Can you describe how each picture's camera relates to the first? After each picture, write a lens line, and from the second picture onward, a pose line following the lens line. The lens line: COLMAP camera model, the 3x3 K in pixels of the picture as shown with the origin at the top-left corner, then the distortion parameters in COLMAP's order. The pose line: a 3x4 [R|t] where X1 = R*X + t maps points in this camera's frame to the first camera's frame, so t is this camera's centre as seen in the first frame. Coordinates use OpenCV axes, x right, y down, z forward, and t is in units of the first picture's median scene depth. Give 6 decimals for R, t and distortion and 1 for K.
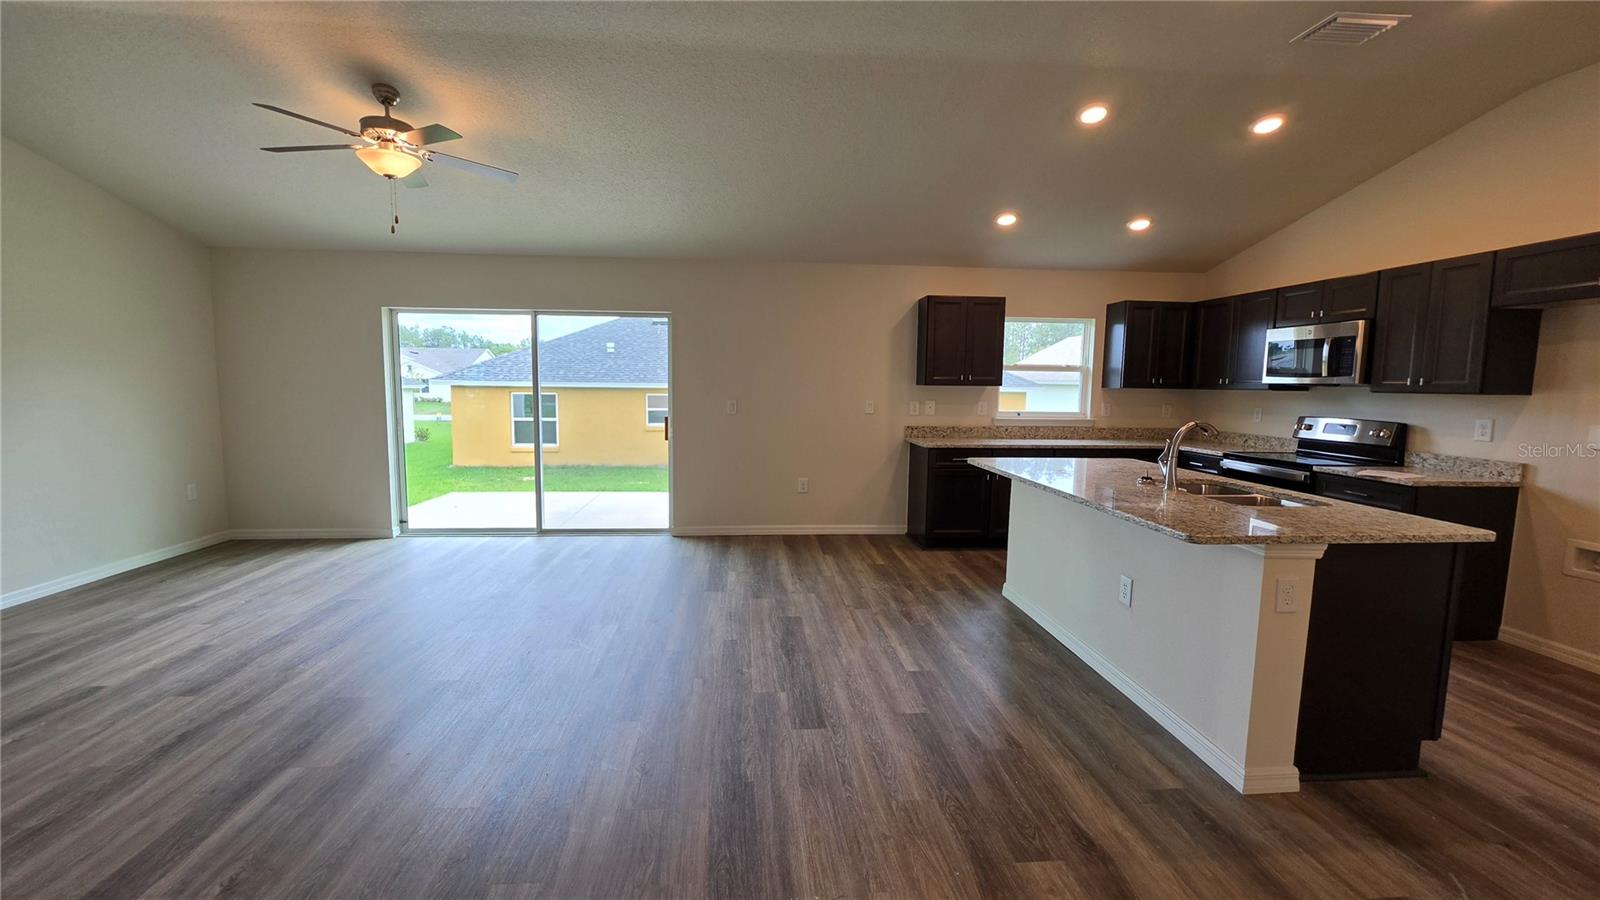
lens RADIAL K [[638.1, 0, 794.1], [0, 638.1, 446.2], [0, 0, 1]] dist [-0.001382, -0.000441]
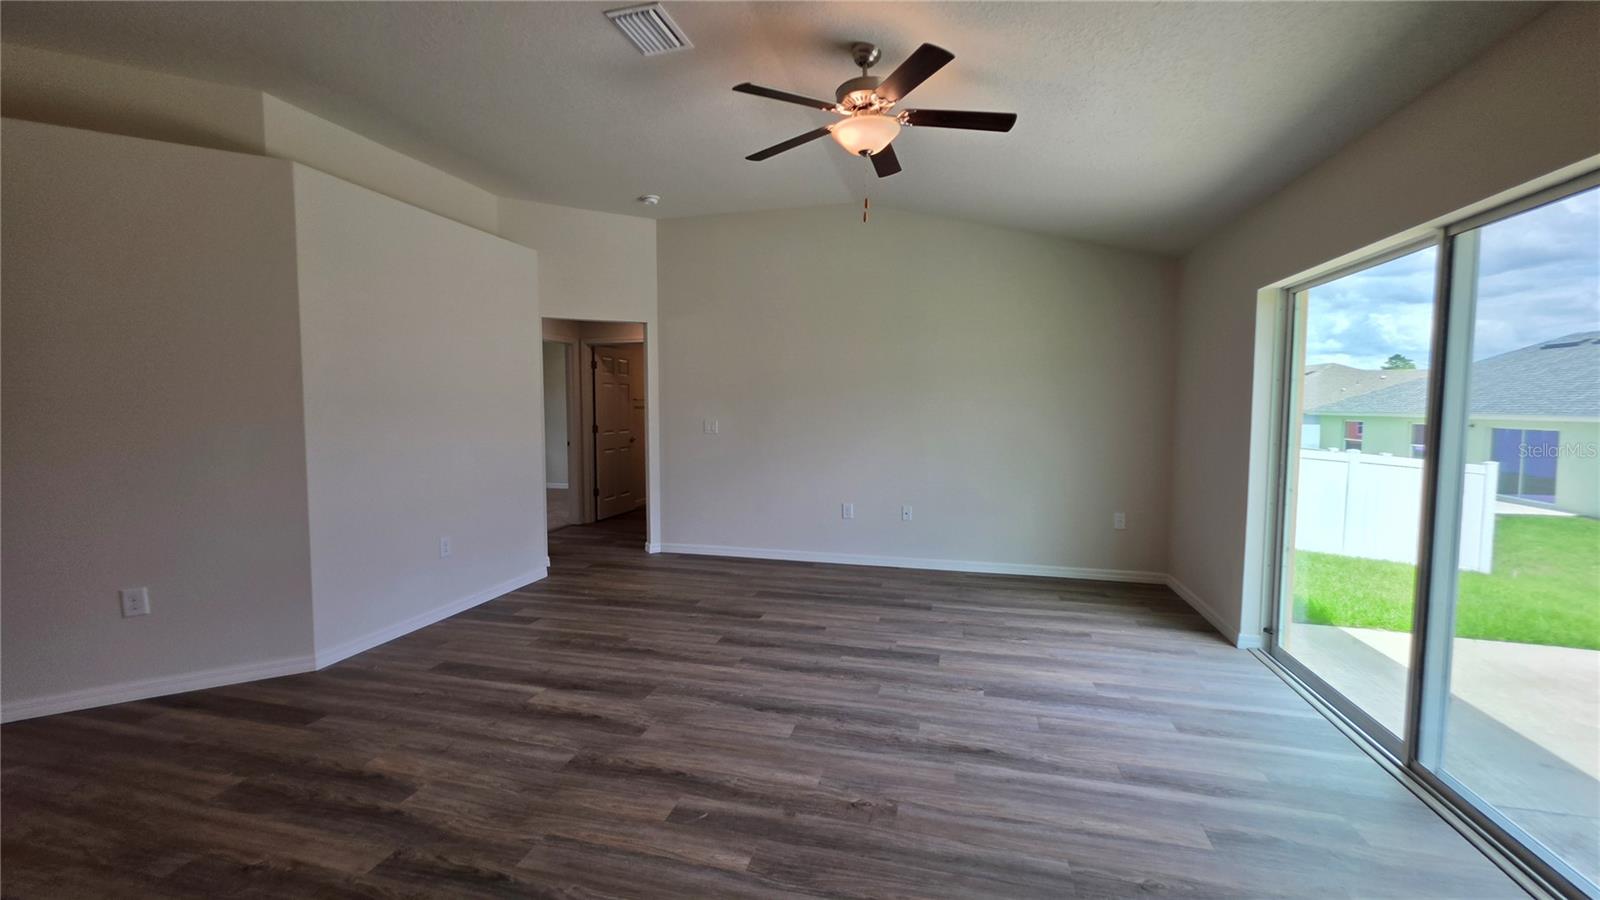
lens RADIAL K [[638.1, 0, 795.0], [0, 638.1, 446.3], [0, 0, 1]] dist [-0.001382, -0.000441]
pose [[-0.331840, 0.048484, -0.942089, 0.160912], [-0.097402, 0.991580, 0.085340, -0.097068], [0.938294, 0.120080, -0.324323, 1.067831]]
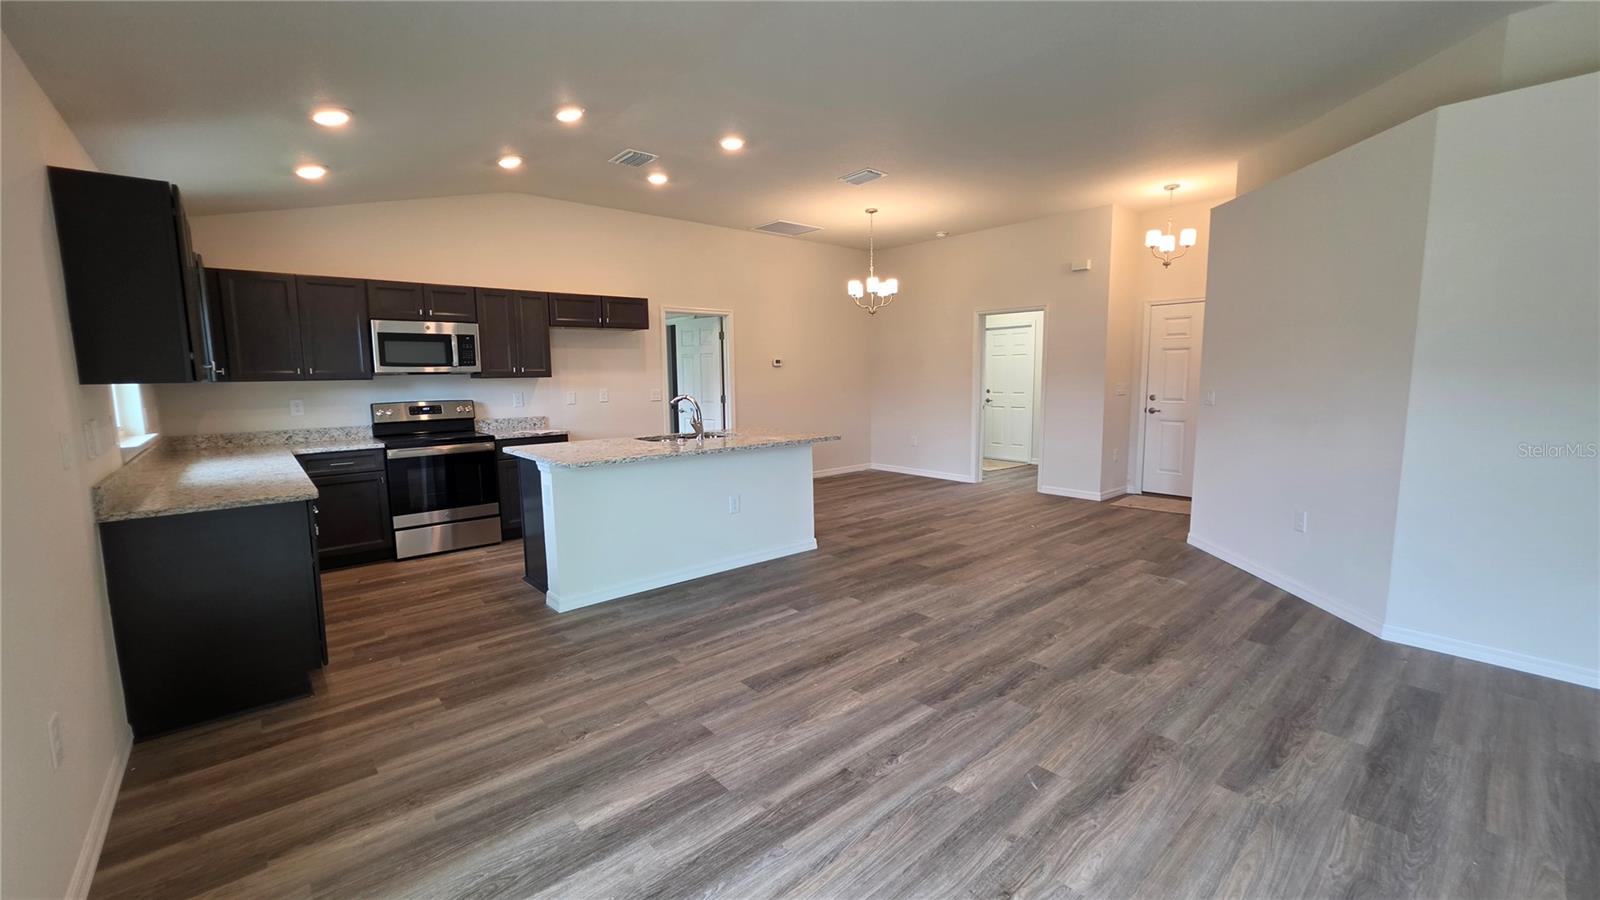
lens RADIAL K [[638.1, 0, 792.6], [0, 638.1, 443.2], [0, 0, 1]] dist [-0.001382, -0.000441]
pose [[-0.588216, -0.093922, 0.803232, -0.584963], [0.087299, 0.980054, 0.178528, -0.135012], [-0.803979, 0.175134, -0.568284, 1.279318]]
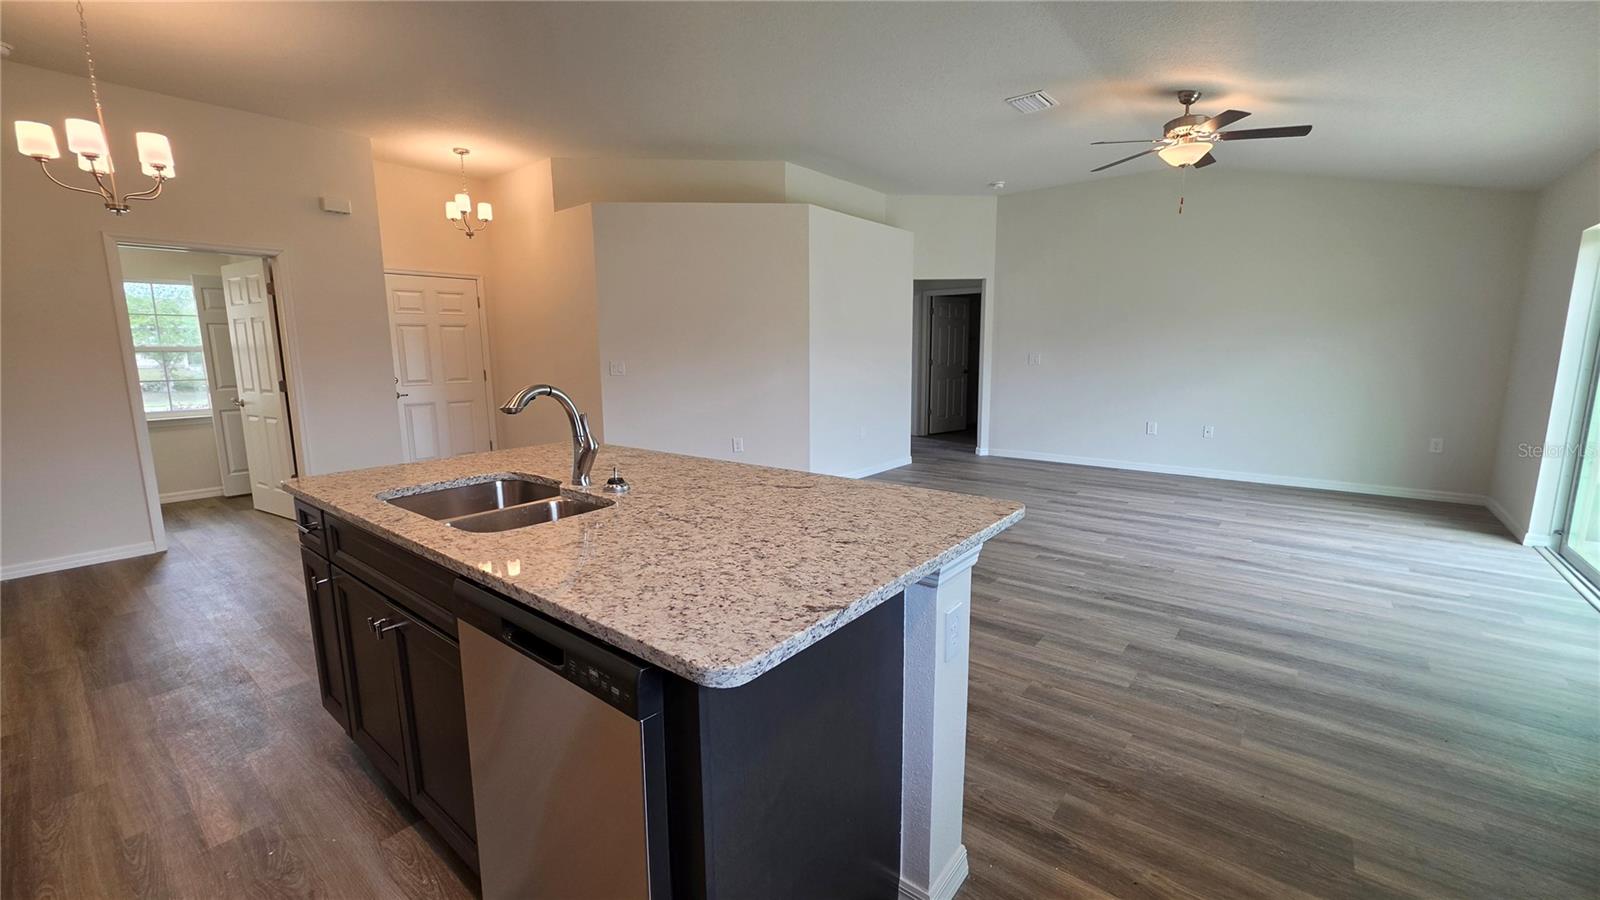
lens RADIAL K [[638.1, 0, 795.0], [0, 638.1, 445.5], [0, 0, 1]] dist [-0.001382, -0.000441]
pose [[-0.694406, 0.105225, -0.711848, 0.686685], [-0.070284, 0.974602, 0.212627, -0.098904], [0.716143, 0.197682, -0.669374, 1.205510]]
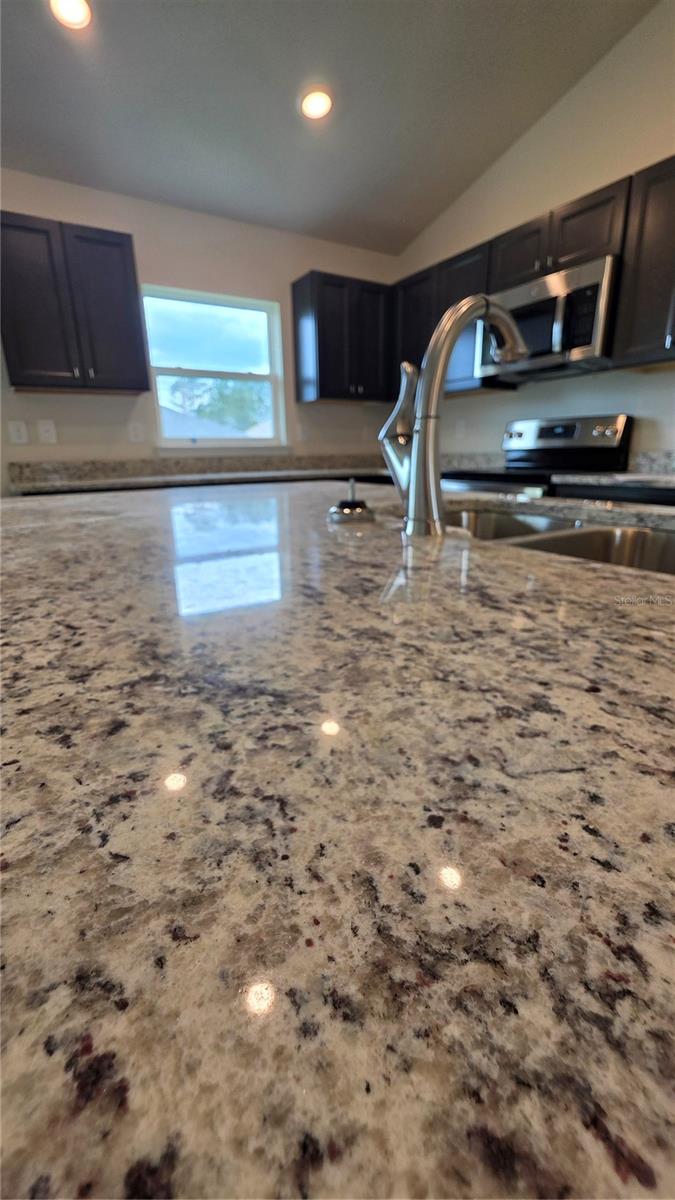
lens RADIAL K [[478.6, 0, 329.9], [0, 478.6, 599.4], [0, 0, 1]] dist [-0.001382, -0.000441]
pose [[0.893401, -0.159983, 0.419811, 0.342710], [0.076499, 0.974973, 0.208748, 0.035754], [-0.442700, -0.154380, 0.883280, 0.620175]]
